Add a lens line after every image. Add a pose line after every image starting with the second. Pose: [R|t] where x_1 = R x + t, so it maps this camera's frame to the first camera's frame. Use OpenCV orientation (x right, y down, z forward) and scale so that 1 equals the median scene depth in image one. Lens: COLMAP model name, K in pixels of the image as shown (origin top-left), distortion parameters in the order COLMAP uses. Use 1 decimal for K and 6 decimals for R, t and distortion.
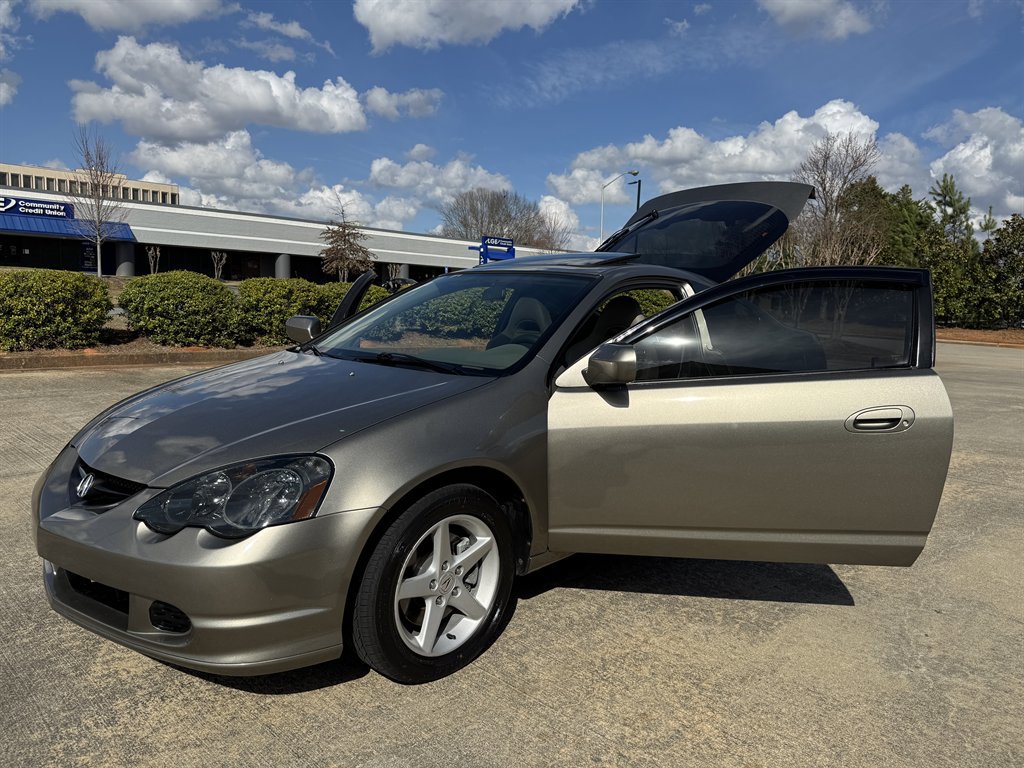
lens RADIAL K [[729.5, 0, 517.2], [0, 729.5, 366.1], [0, 0, 1]] dist [0.017605, -0.027965]
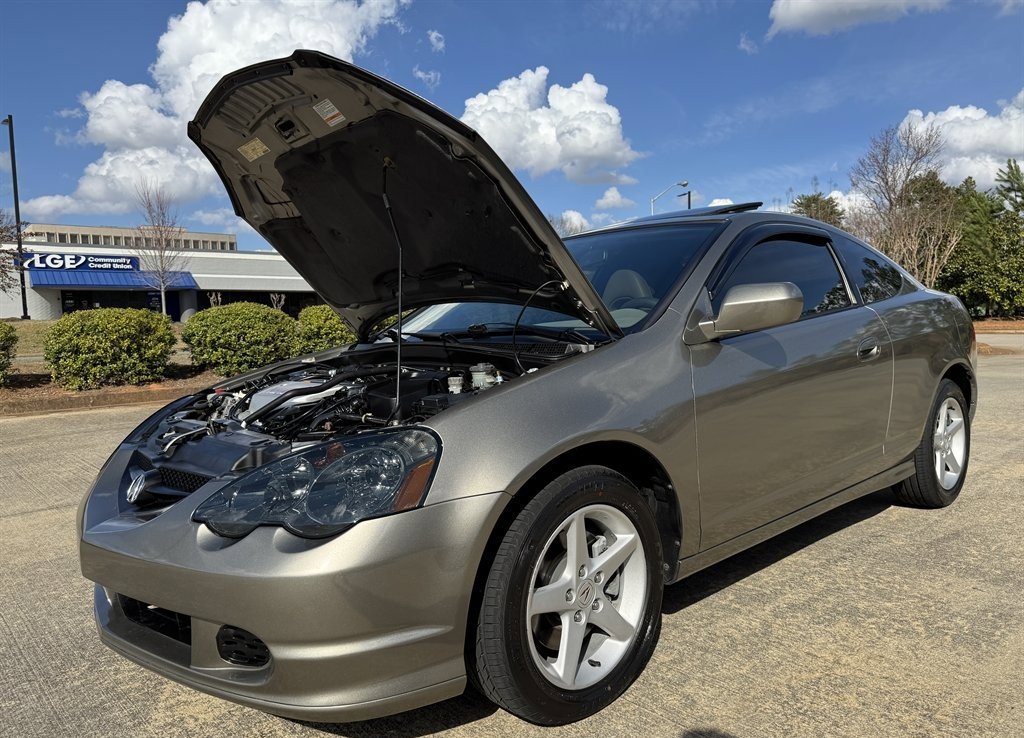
lens RADIAL K [[731.1, 0, 516.6], [0, 731.1, 366.4], [0, 0, 1]] dist [0.019457, -0.031529]
pose [[0.995377, -0.060049, -0.074956, -0.092437], [0.057337, 0.997638, -0.037821, 0.077709], [0.077050, 0.033348, 0.996469, 0.200364]]
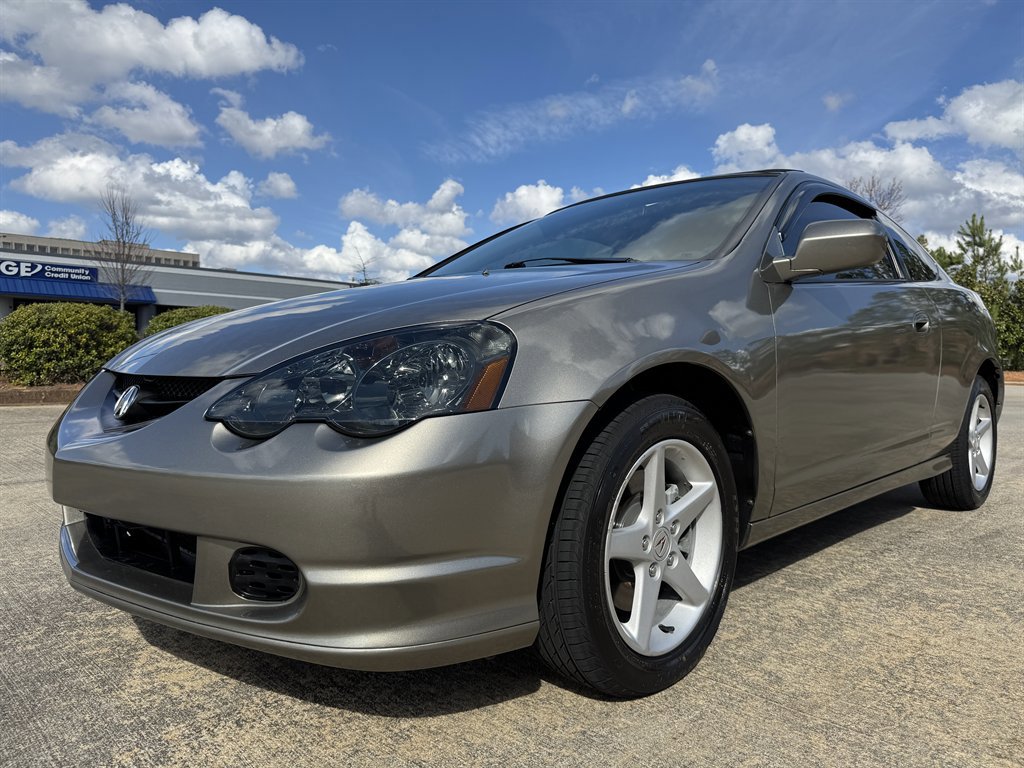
lens RADIAL K [[729.5, 0, 514.6], [0, 729.5, 366.0], [0, 0, 1]] dist [0.017605, -0.027965]
pose [[0.999573, -0.018957, -0.022242, -0.201939], [0.017011, 0.996268, -0.084617, 0.182290], [0.023763, 0.084203, 0.996165, 0.310960]]
